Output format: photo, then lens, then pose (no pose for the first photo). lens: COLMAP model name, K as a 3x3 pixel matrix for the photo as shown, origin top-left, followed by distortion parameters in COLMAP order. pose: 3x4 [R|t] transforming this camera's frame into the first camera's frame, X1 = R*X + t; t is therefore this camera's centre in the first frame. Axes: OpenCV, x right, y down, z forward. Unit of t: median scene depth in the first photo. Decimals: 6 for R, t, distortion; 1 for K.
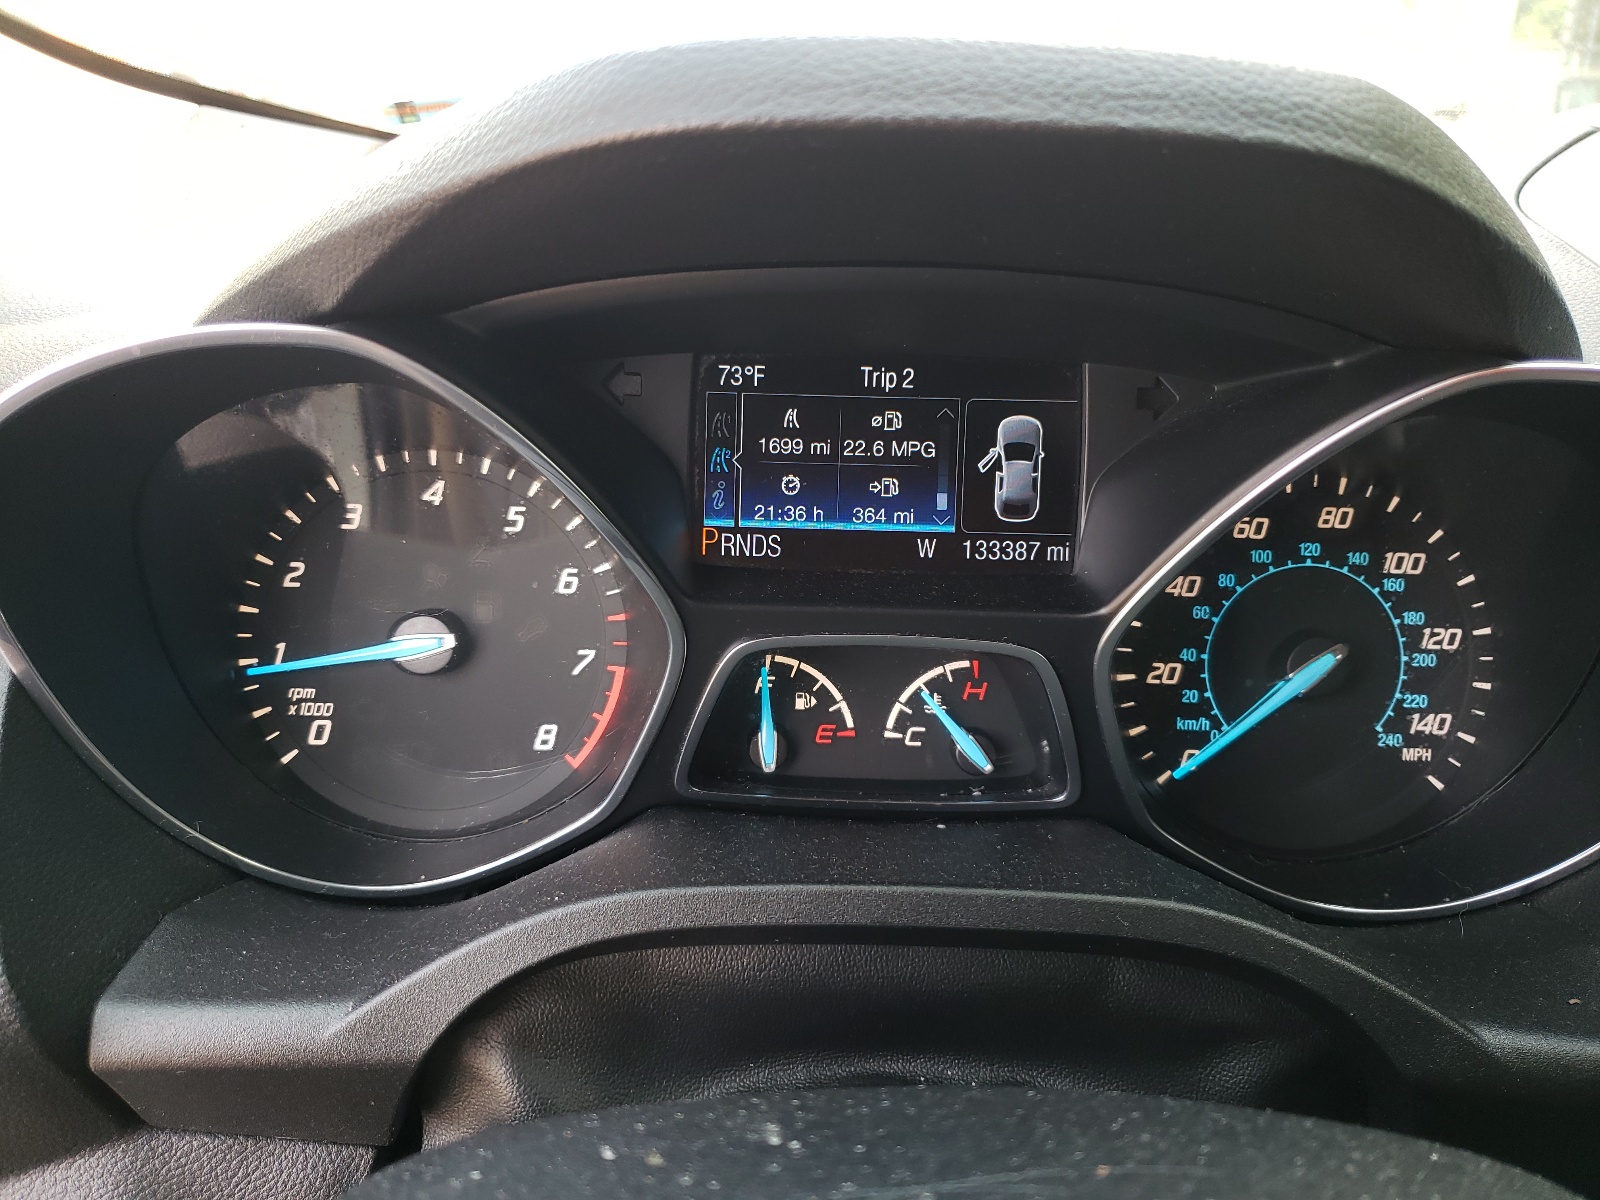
lens RADIAL K [[1221.0, 0, 800.7], [0, 1221.0, 600.7], [0, 0, 1]] dist [-0.003210, 0.000878]
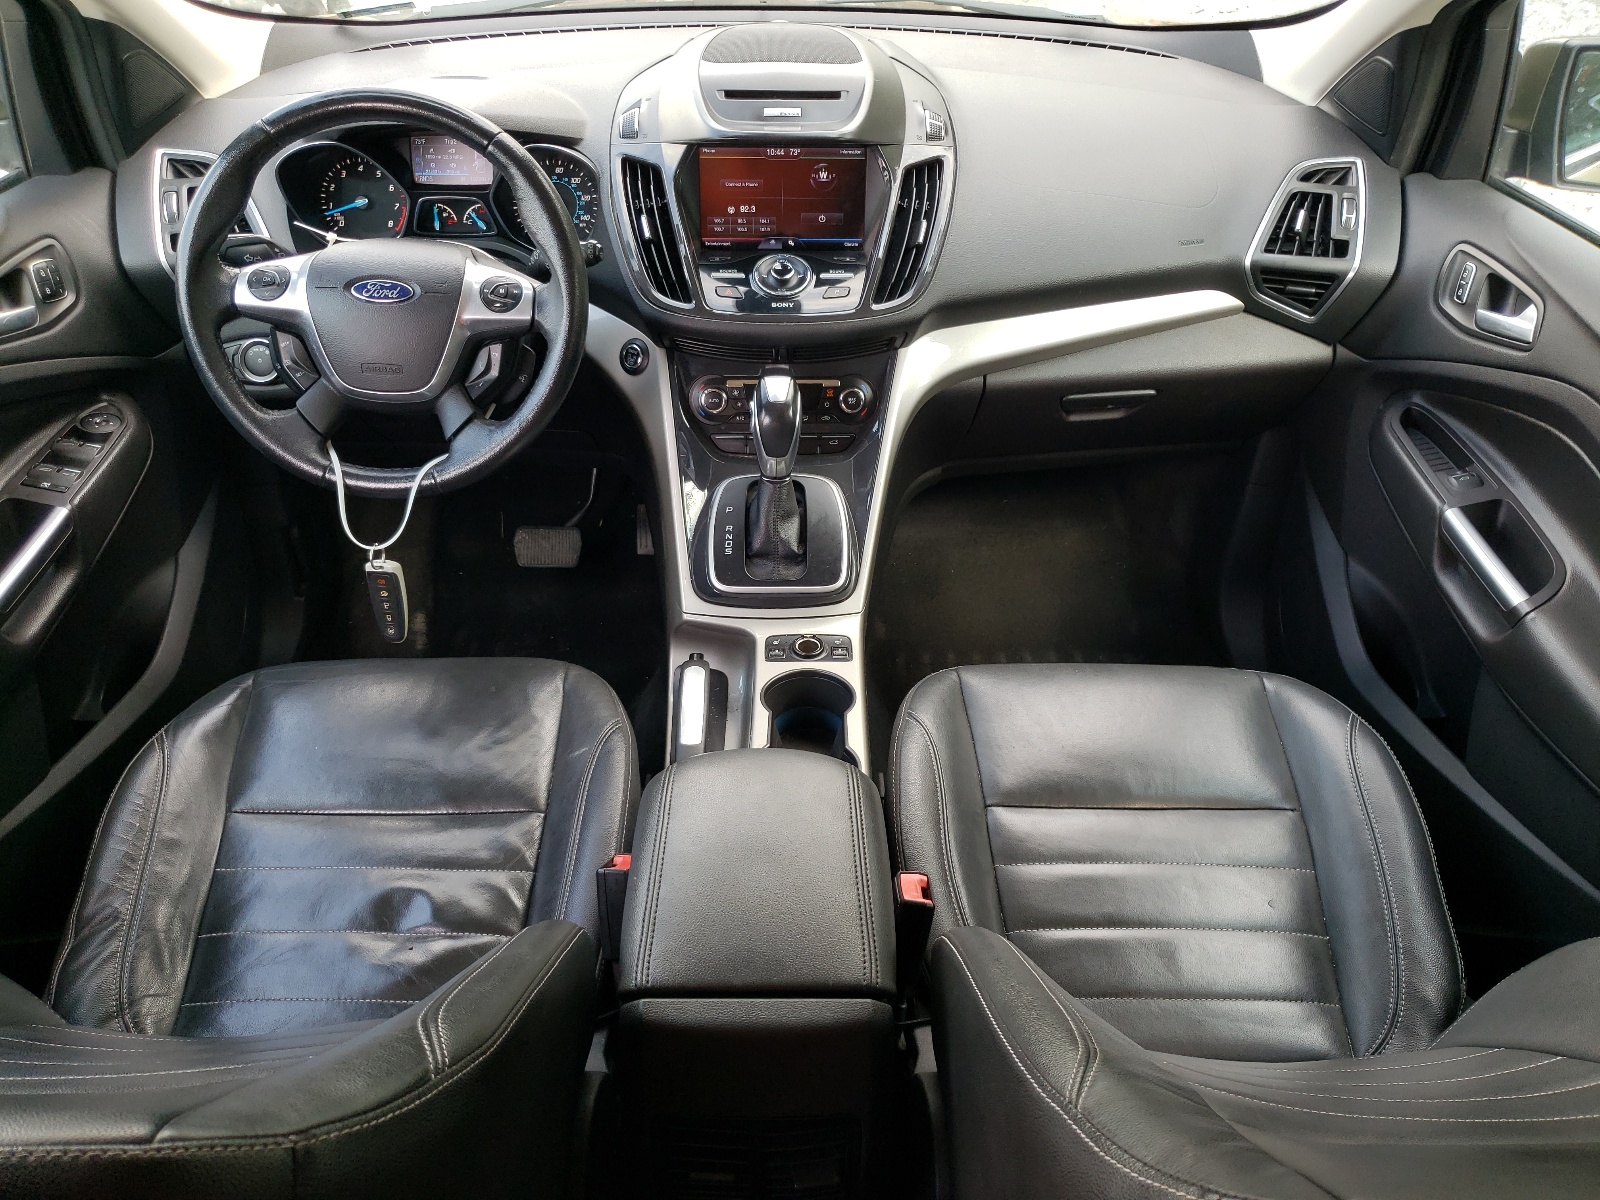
lens RADIAL K [[1221.0, 0, 797.2], [0, 1221.0, 599.4], [0, 0, 1]] dist [-0.003210, 0.000878]
pose [[0.999738, -0.010923, -0.020091, 1.406888], [0.016177, 0.958767, 0.283733, 0.190169], [0.016163, -0.283984, 0.958693, -3.804252]]
